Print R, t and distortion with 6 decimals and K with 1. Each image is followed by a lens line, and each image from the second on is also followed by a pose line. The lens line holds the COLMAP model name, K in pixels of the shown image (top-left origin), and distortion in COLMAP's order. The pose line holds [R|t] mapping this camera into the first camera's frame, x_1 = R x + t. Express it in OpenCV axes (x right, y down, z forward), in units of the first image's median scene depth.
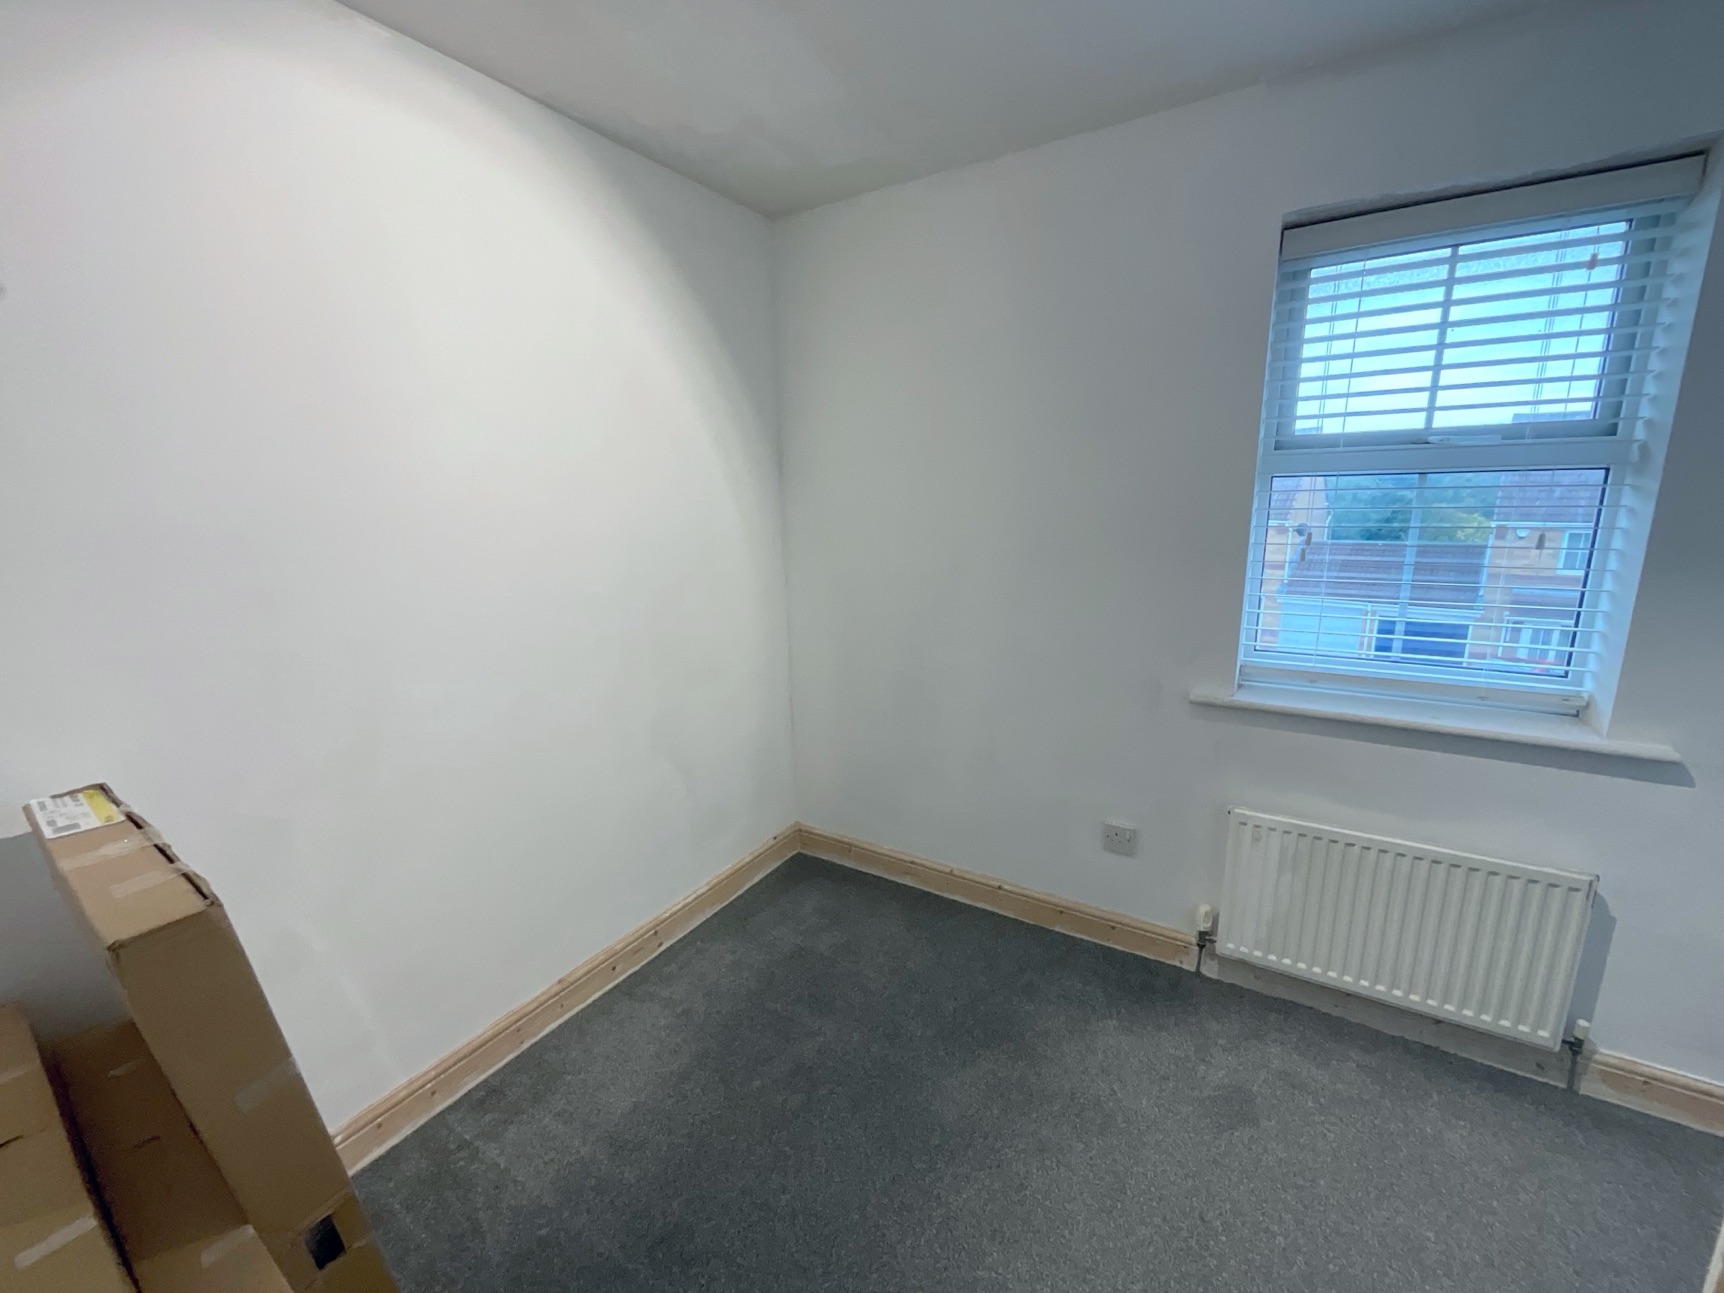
lens RADIAL K [[699.3, 0, 863.4], [0, 699.3, 648.9], [0, 0, 1]] dist [-0.003720, 0.000667]
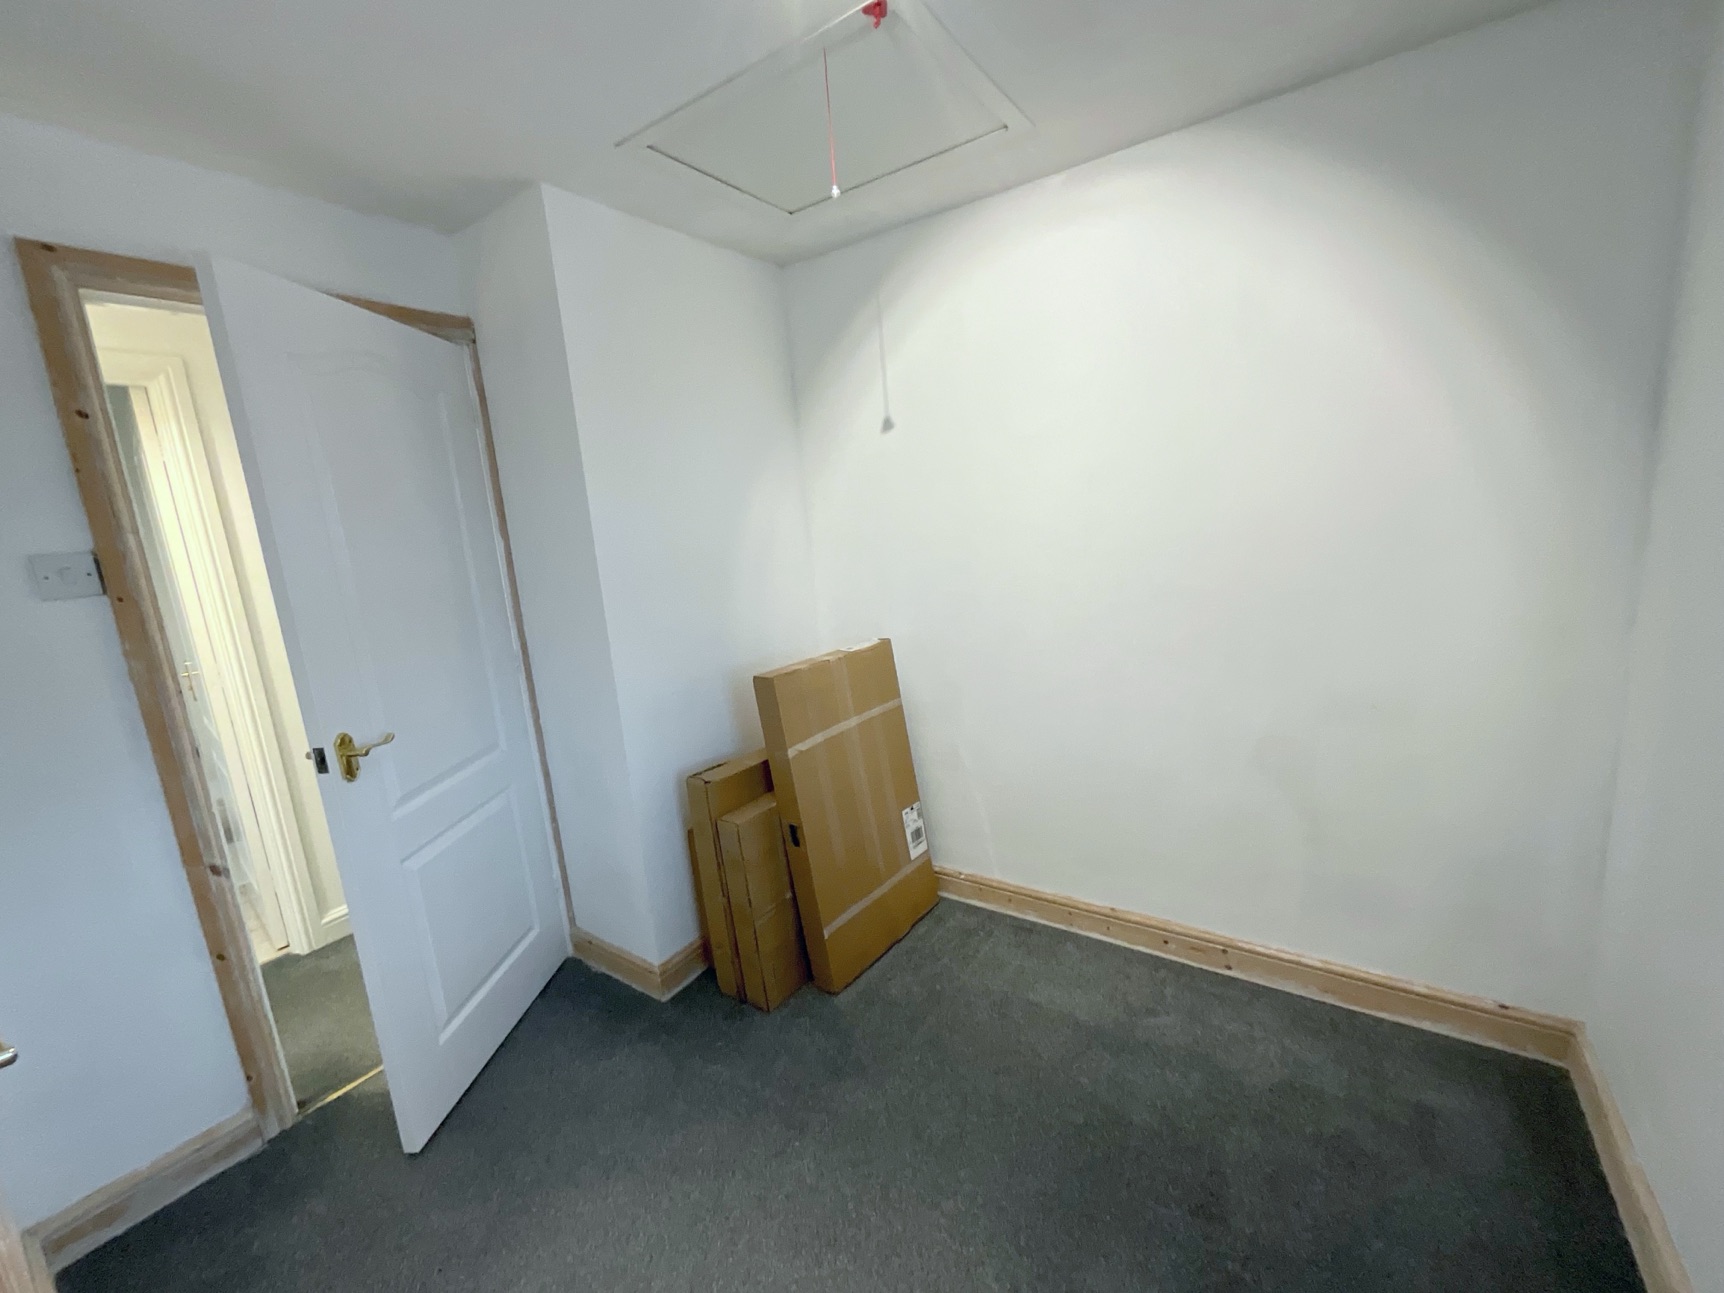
lens RADIAL K [[699.3, 0, 863.9], [0, 699.3, 647.6], [0, 0, 1]] dist [-0.003720, 0.000667]
pose [[-0.060985, 0.199627, -0.977972, 0.679548], [-0.134861, 0.969164, 0.206239, -0.145355], [0.988986, 0.144468, -0.032182, 0.571507]]
